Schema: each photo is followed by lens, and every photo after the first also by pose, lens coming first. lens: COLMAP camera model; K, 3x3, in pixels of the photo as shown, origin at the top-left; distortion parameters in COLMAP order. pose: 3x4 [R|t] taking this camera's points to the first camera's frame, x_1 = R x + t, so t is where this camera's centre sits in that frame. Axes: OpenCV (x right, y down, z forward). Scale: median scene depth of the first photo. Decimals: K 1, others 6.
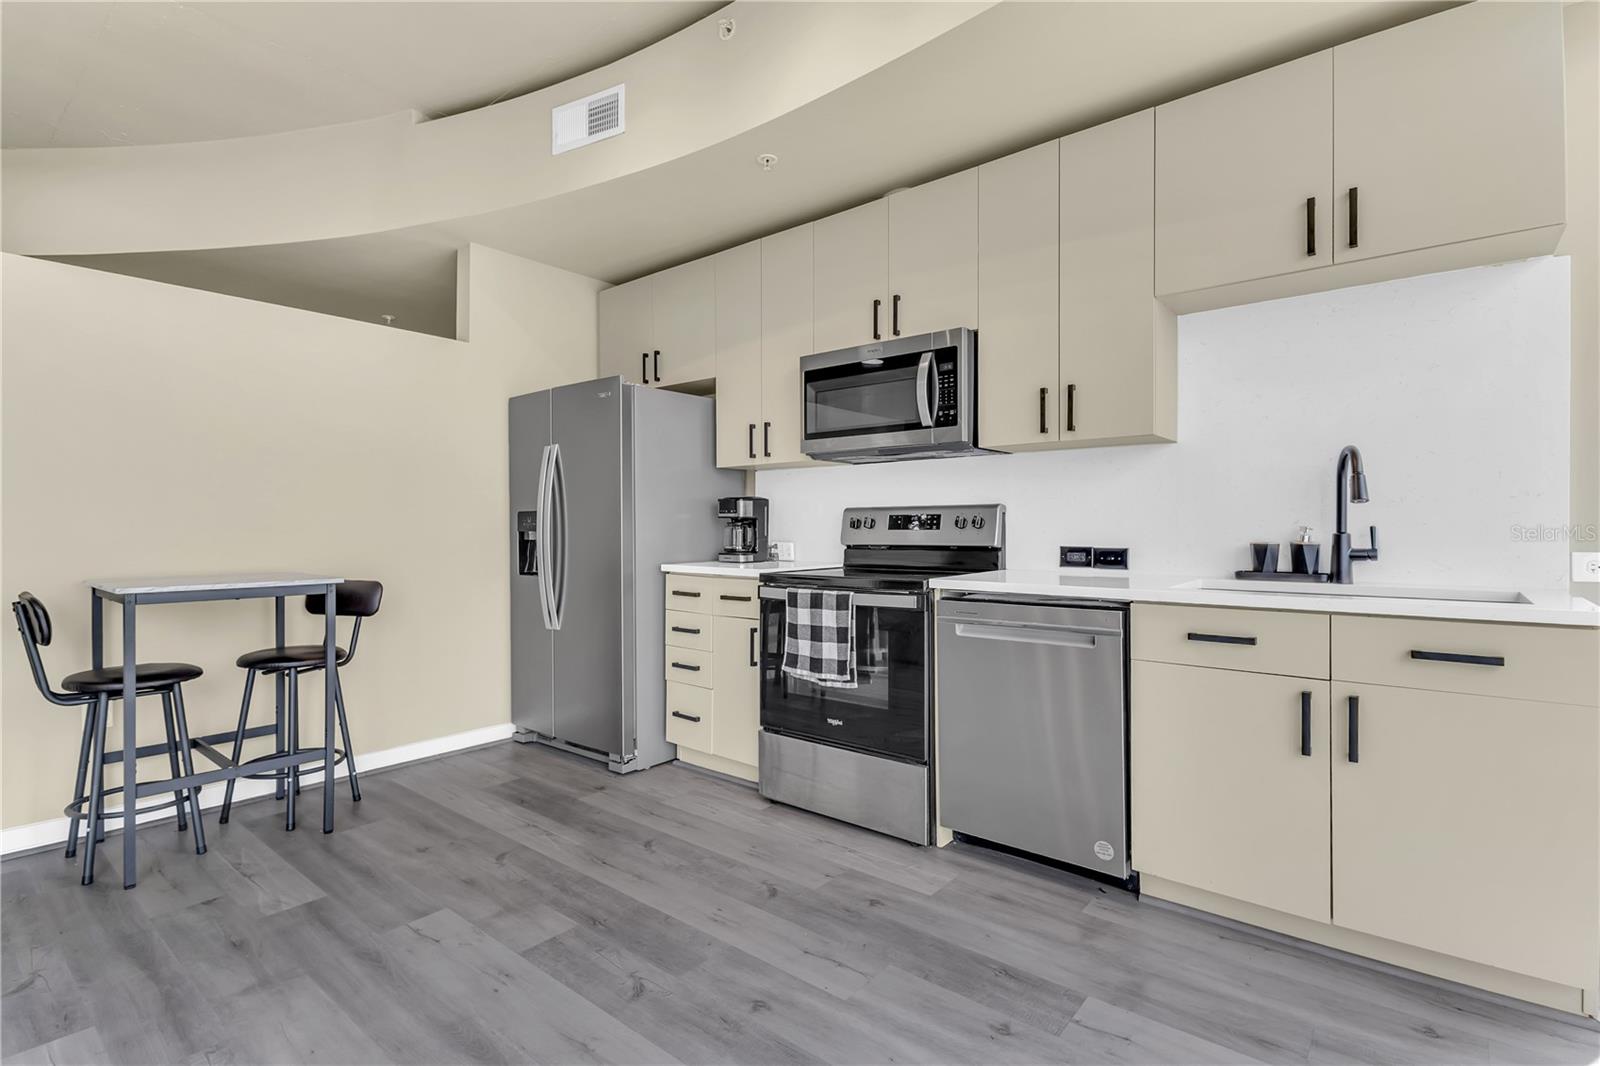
lens RADIAL K [[751.1, 0, 800.0], [0, 751.1, 533.0], [0, 0, 1]] dist [0.034061, -0.018672]
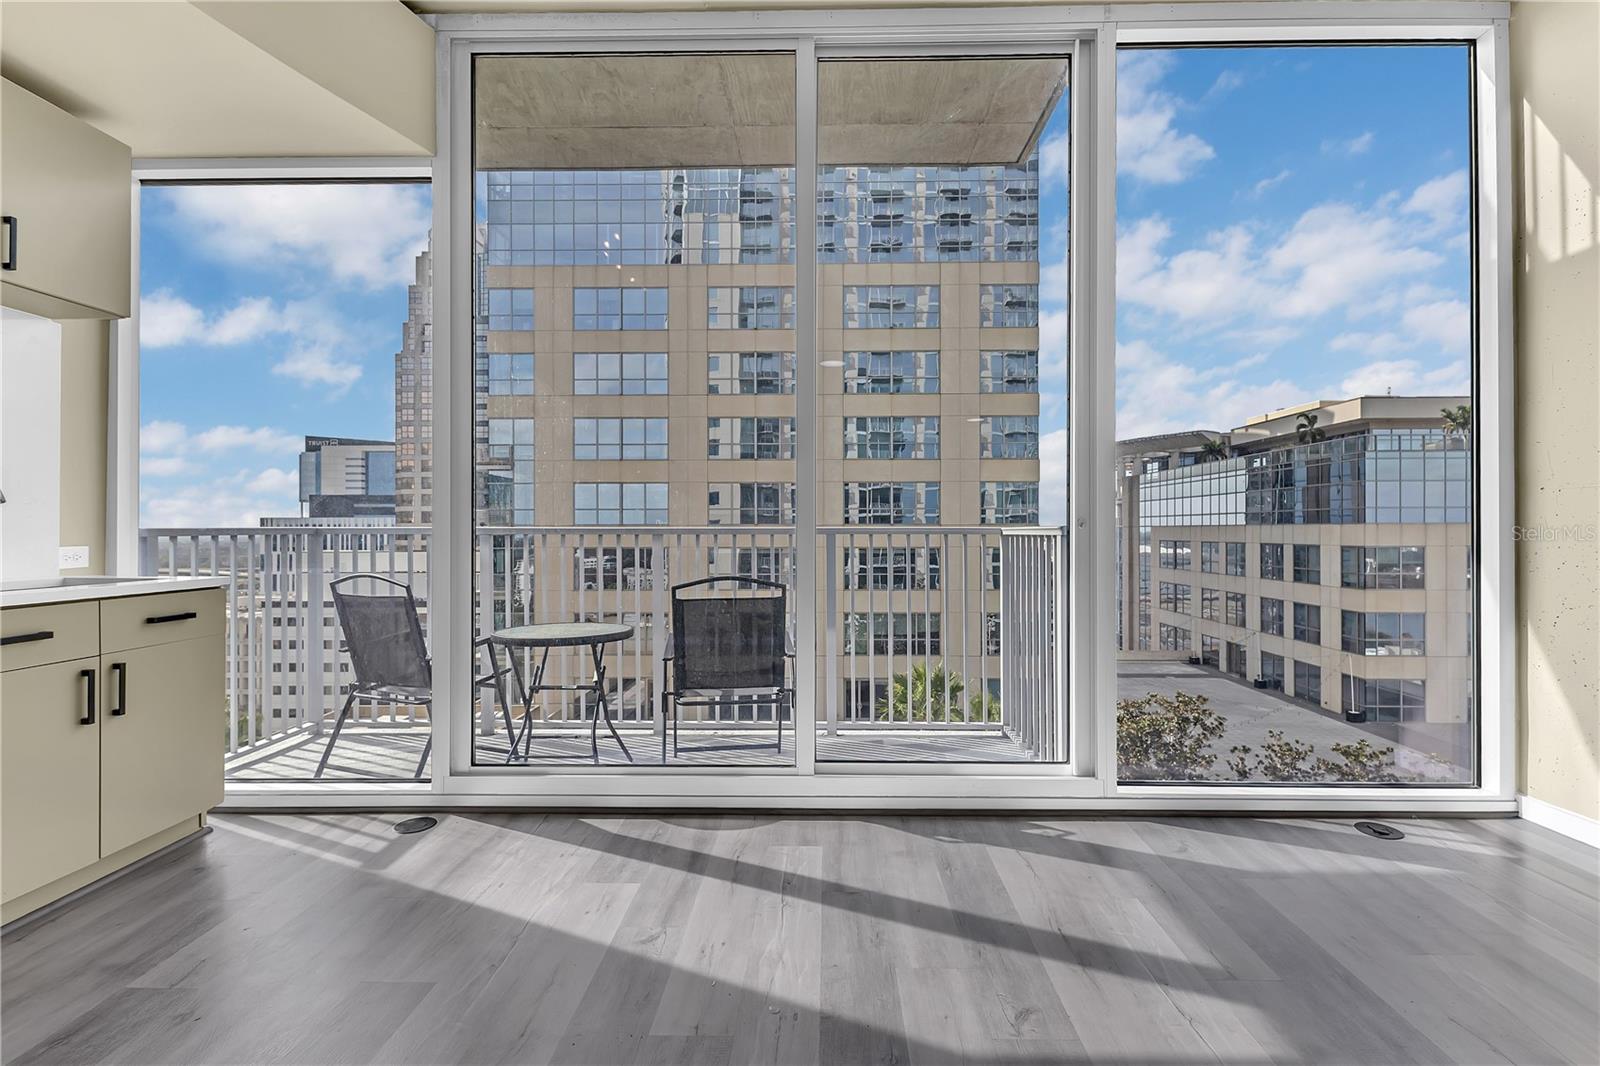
lens RADIAL K [[748.4, 0, 810.8], [0, 748.4, 523.5], [0, 0, 1]] dist [0.012318, -0.009788]
pose [[-0.606669, 0.009441, 0.794898, -0.625130], [0.007725, 0.999952, -0.005981, 0.001546], [-0.794917, 0.002512, -0.606713, 0.559456]]
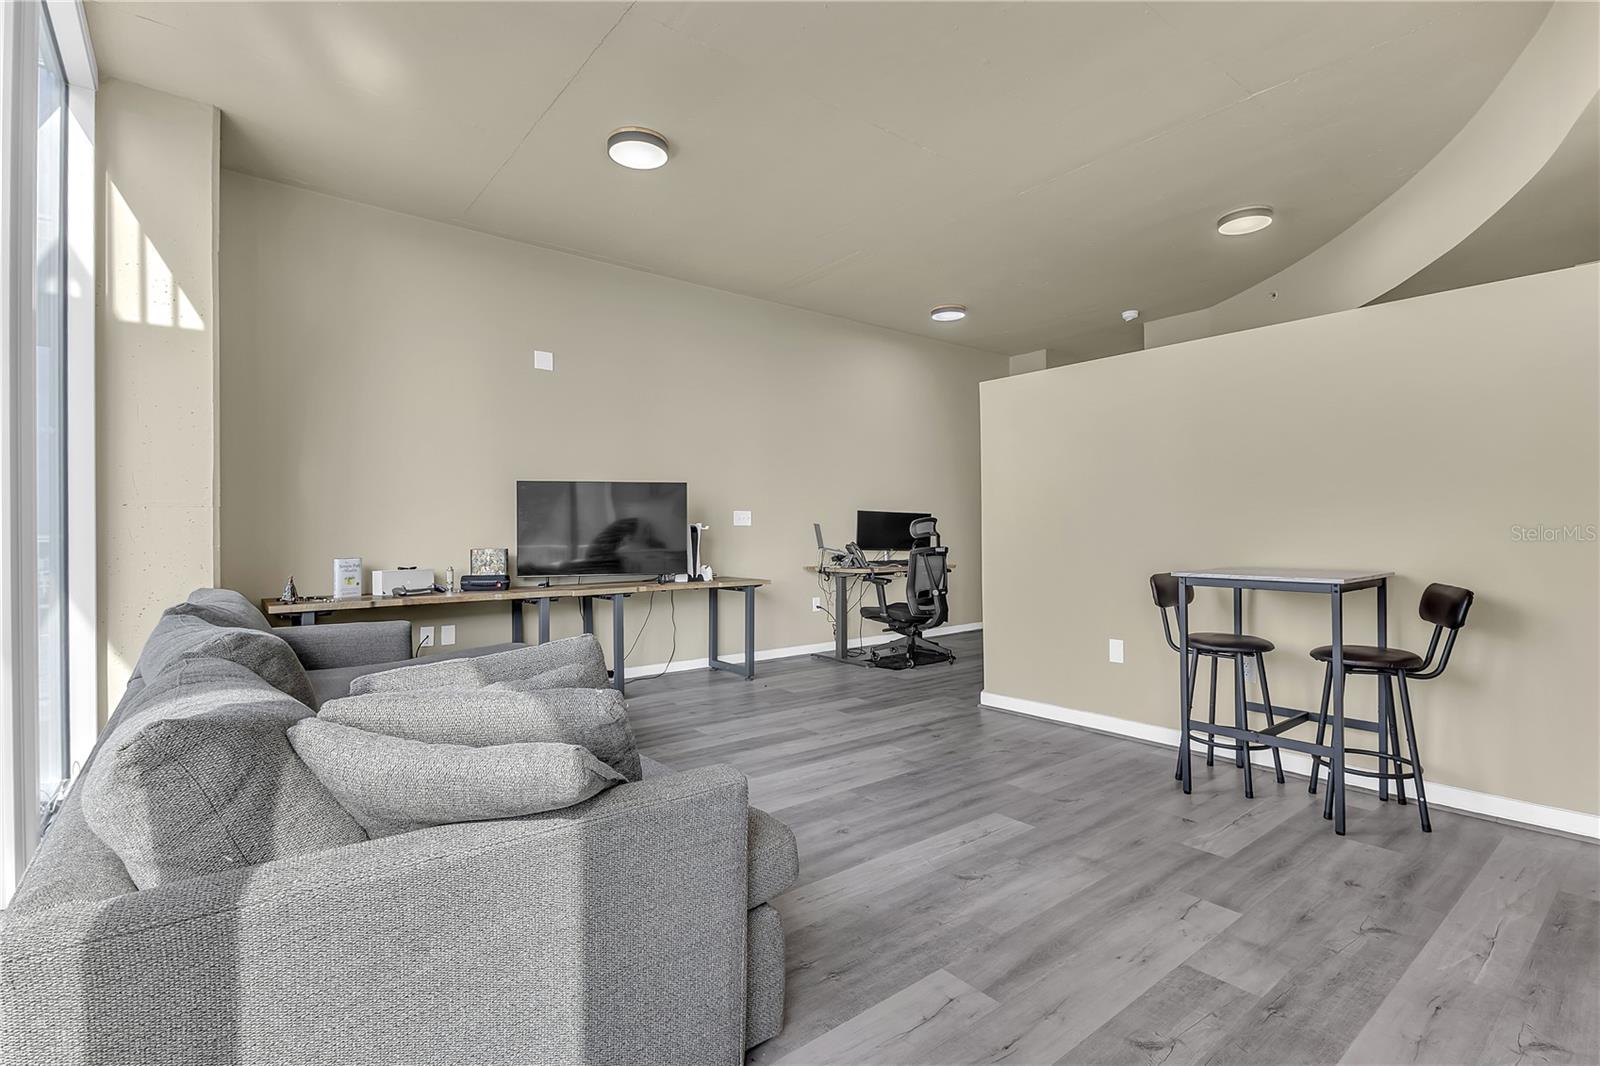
lens RADIAL K [[751.1, 0, 800.0], [0, 751.1, 533.0], [0, 0, 1]] dist [0.034061, -0.018672]
pose [[-0.207027, 0.006458, -0.978314, 0.492618], [-0.000168, 0.999978, 0.006636, -0.004915], [0.978335, 0.001538, -0.207021, 0.515934]]
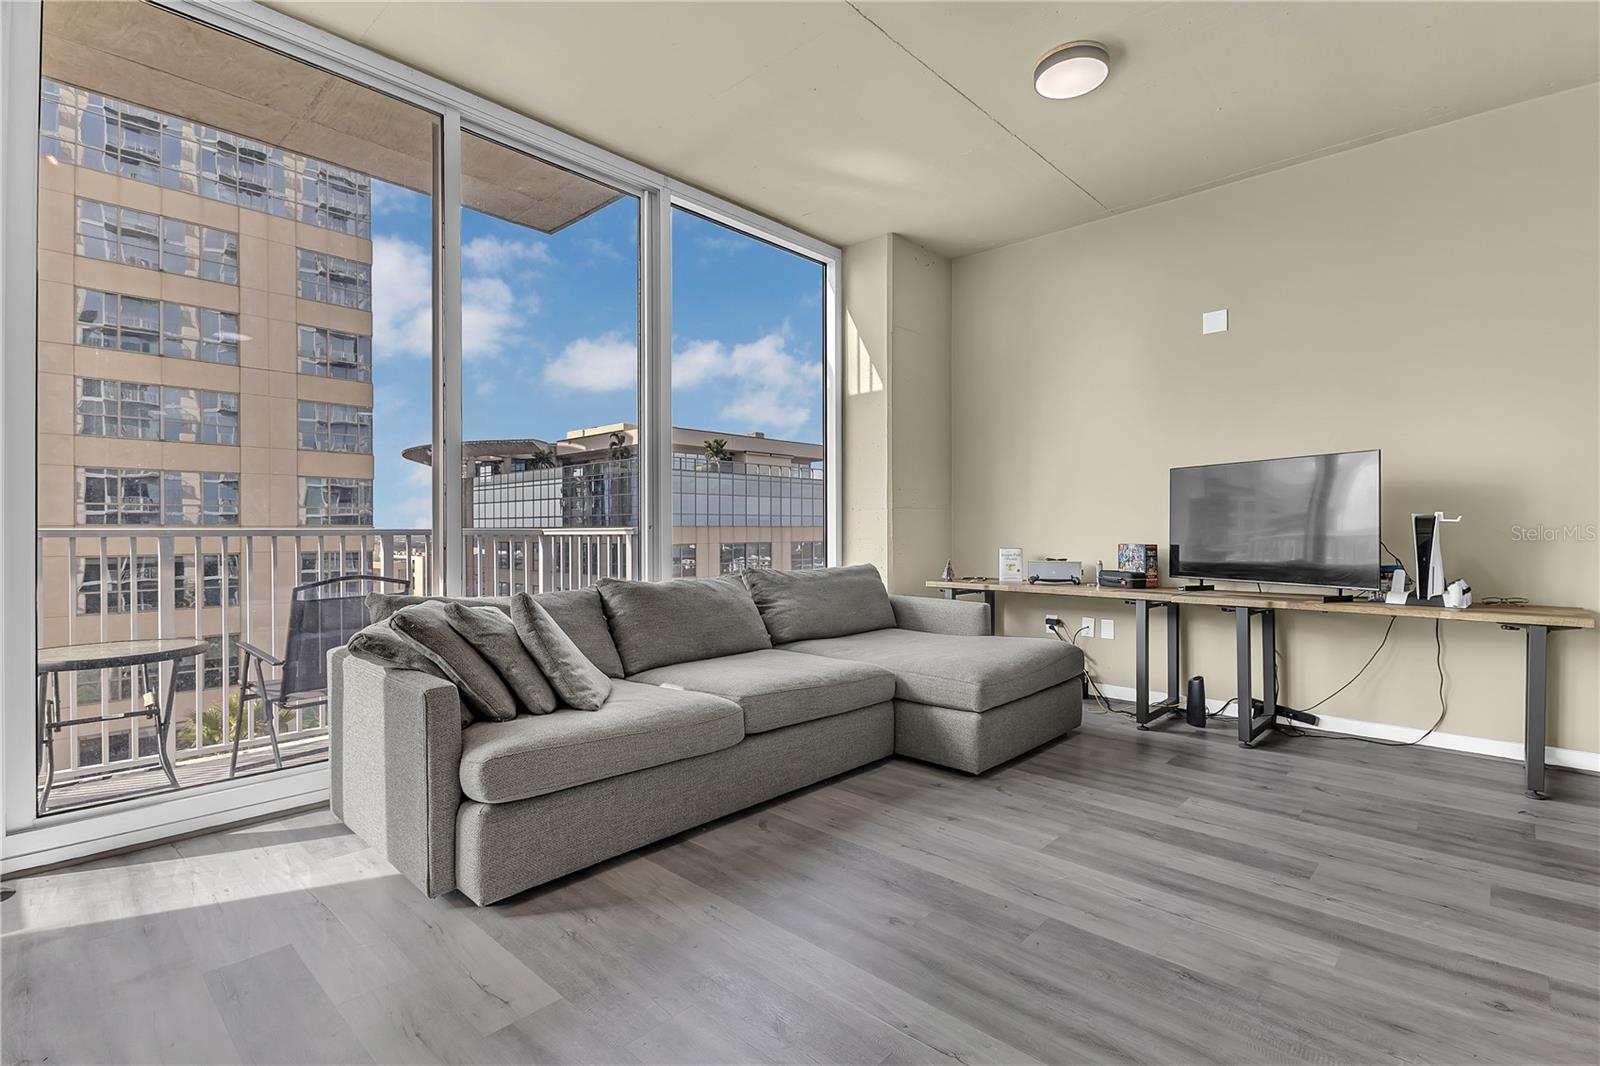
lens RADIAL K [[748.4, 0, 810.8], [0, 748.4, 523.5], [0, 0, 1]] dist [0.012318, -0.009788]
pose [[-0.998008, 0.005958, 0.062809, -0.442568], [0.005824, 0.999980, -0.002313, -0.001239], [-0.062822, -0.001943, -0.998023, 1.111144]]
